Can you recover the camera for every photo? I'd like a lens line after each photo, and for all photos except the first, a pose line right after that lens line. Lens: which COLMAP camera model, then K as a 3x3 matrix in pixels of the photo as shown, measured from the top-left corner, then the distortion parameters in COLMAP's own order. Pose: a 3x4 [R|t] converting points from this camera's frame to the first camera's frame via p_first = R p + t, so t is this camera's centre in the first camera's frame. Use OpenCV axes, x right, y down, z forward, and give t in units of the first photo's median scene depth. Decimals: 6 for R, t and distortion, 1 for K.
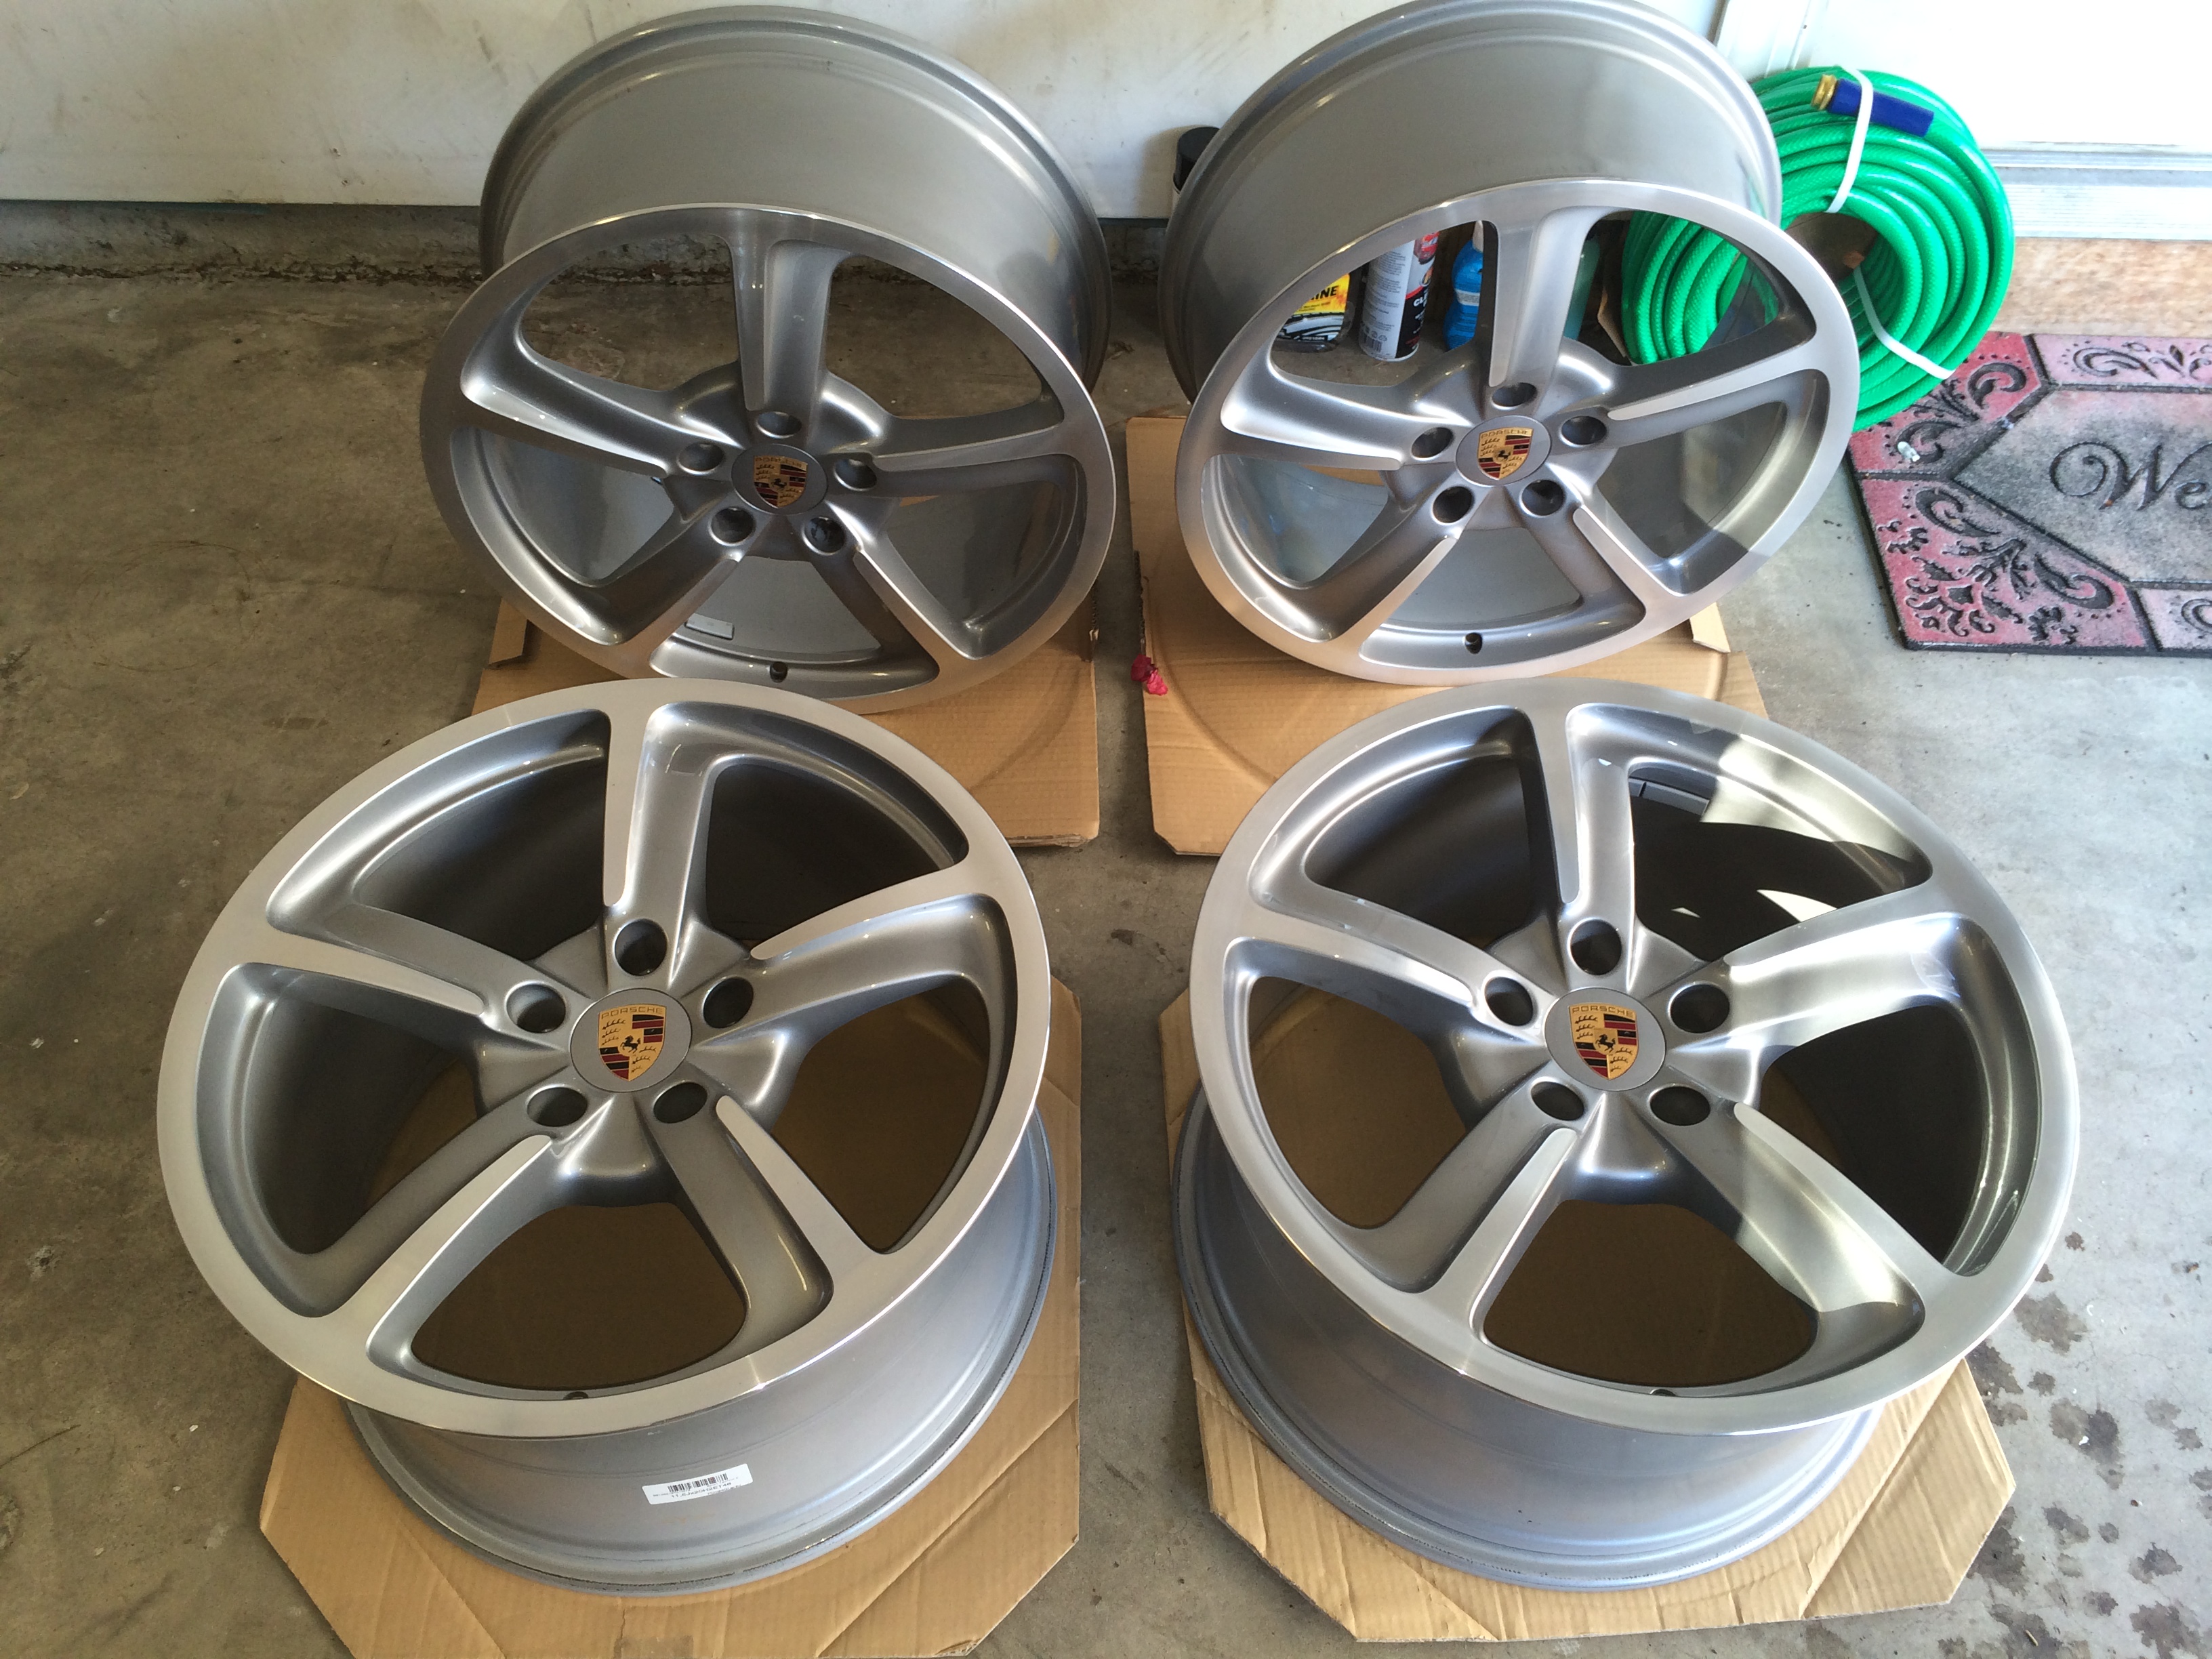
lens RADIAL K [[1935.9, 0, 1108.3], [0, 1935.9, 827.1], [0, 0, 1]] dist [-0.003953, -0.028609]
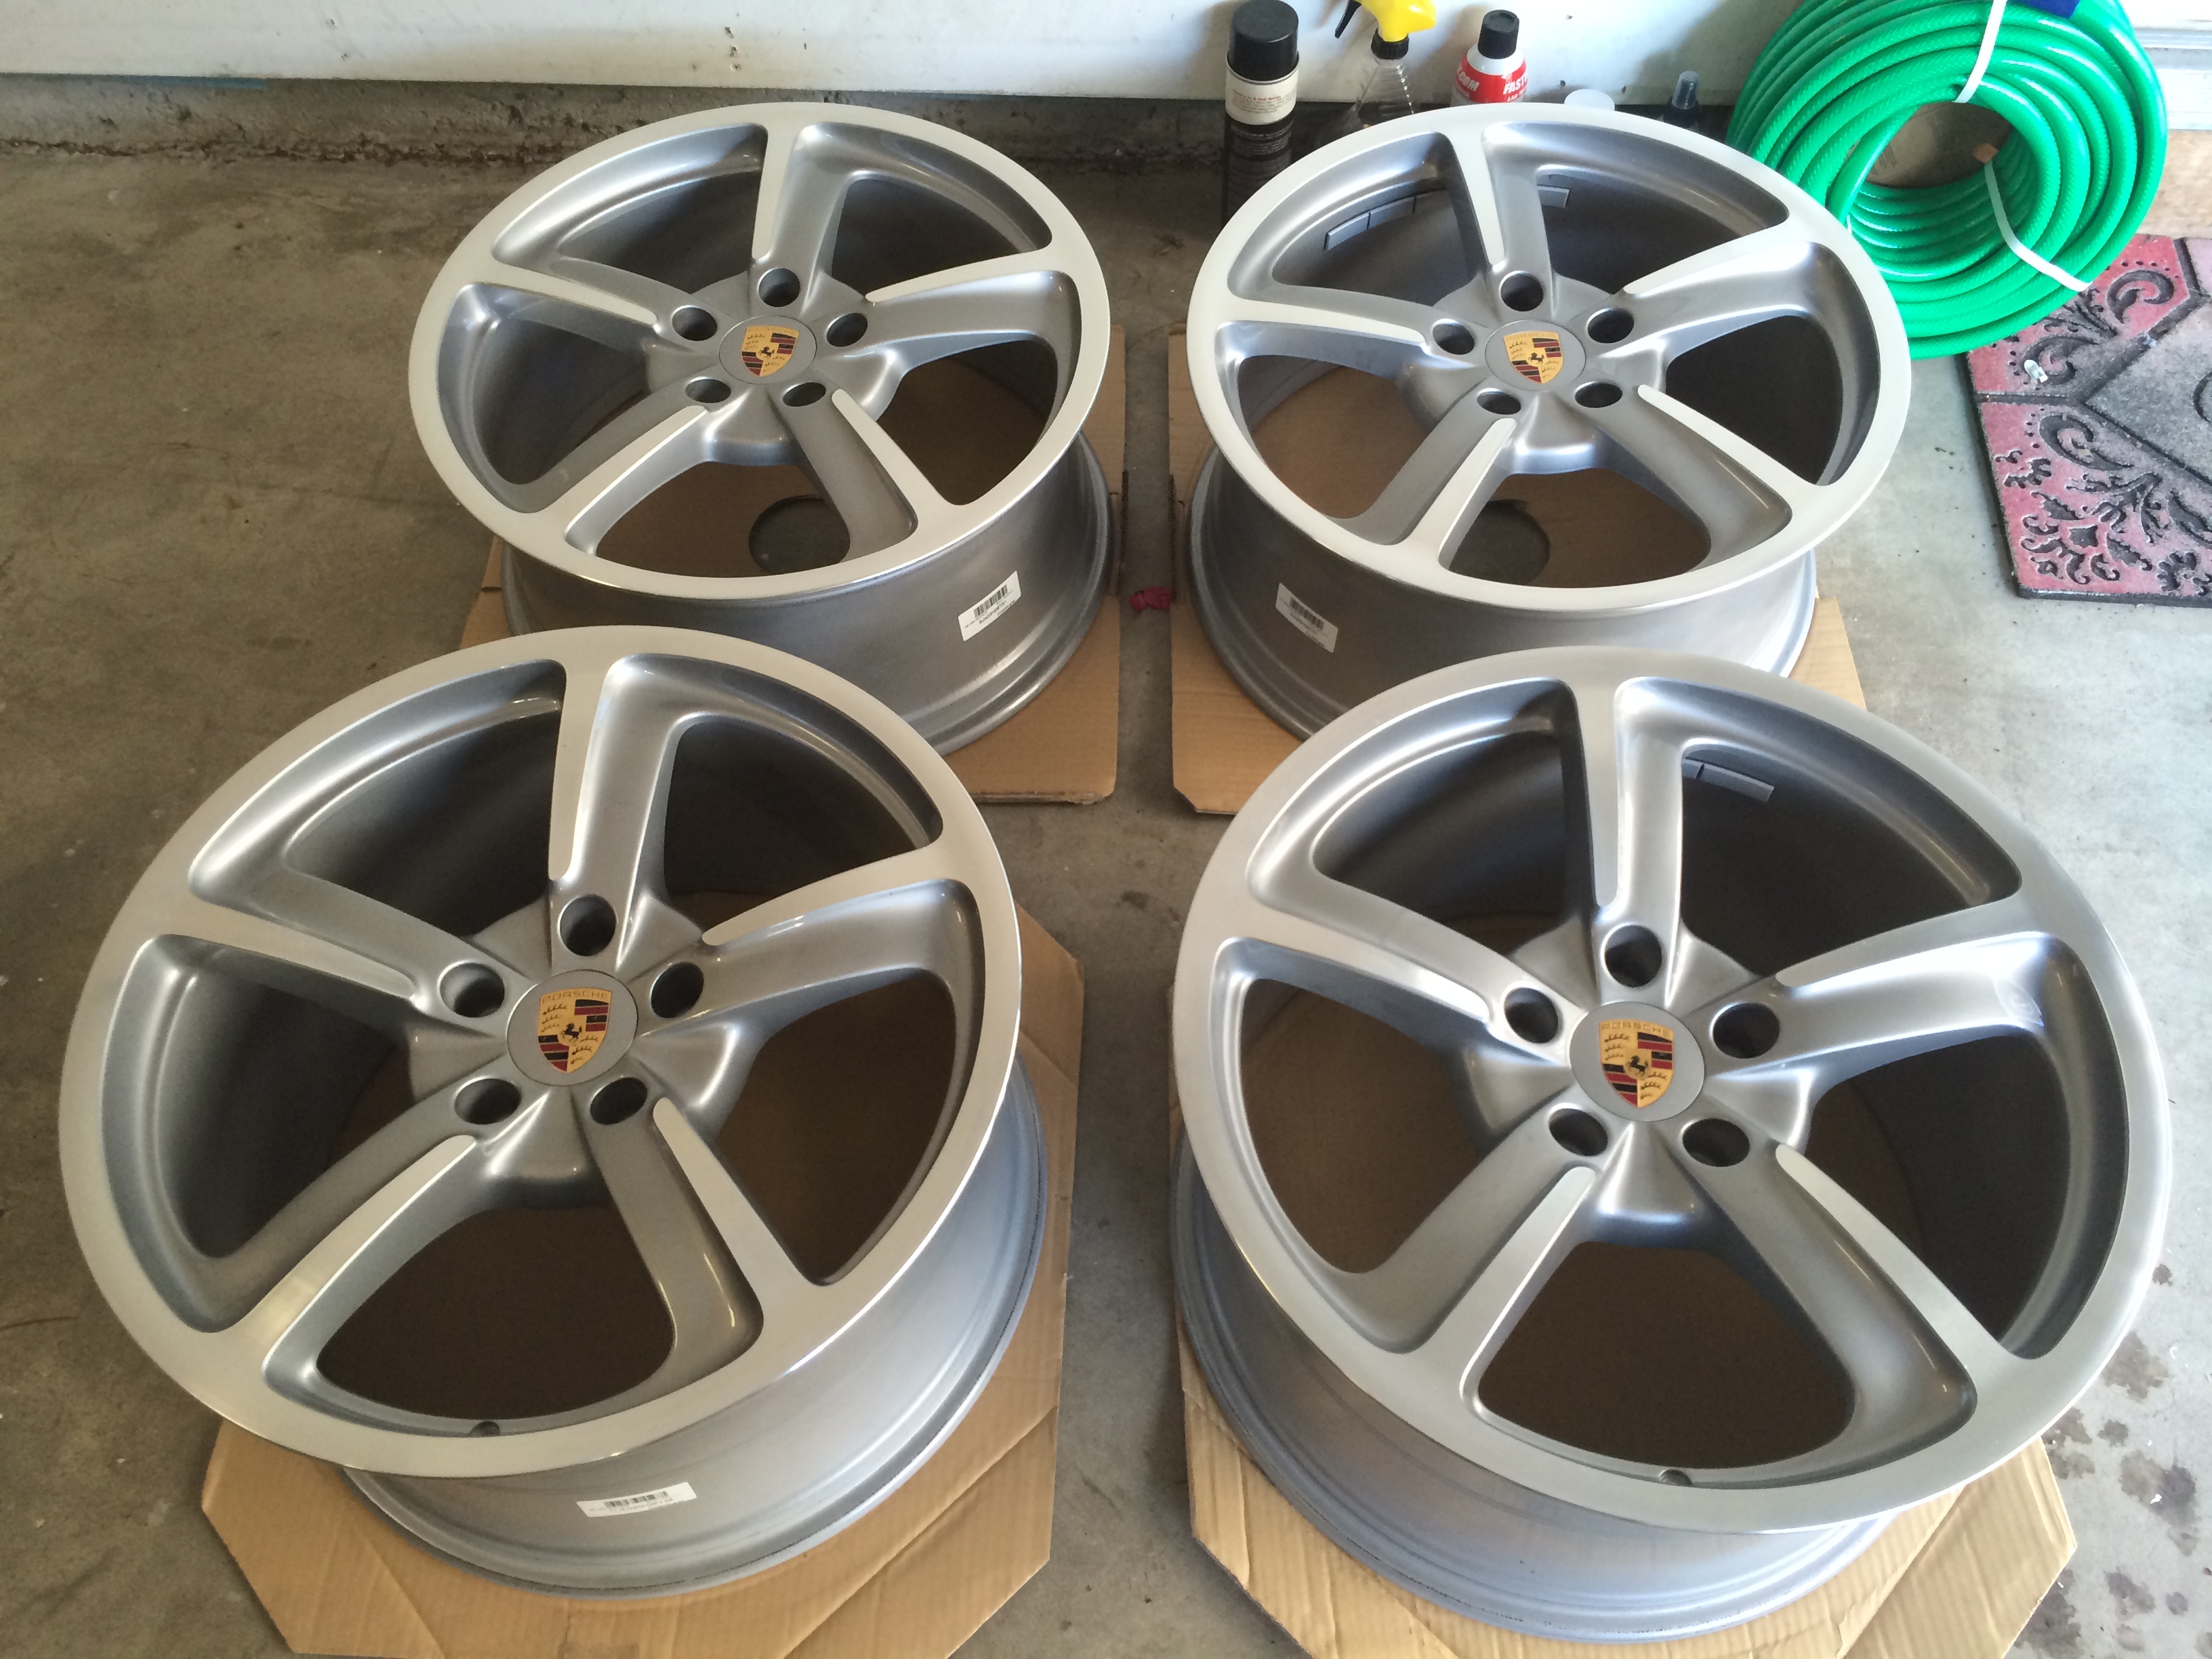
lens RADIAL K [[1935.9, 0, 1099.0], [0, 1935.9, 831.0], [0, 0, 1]] dist [-0.003953, -0.028609]
pose [[0.997986, 0.028020, -0.056919, 0.050697], [-0.023775, 0.996979, 0.073940, -0.053411], [0.058818, -0.072438, 0.995637, 0.088743]]
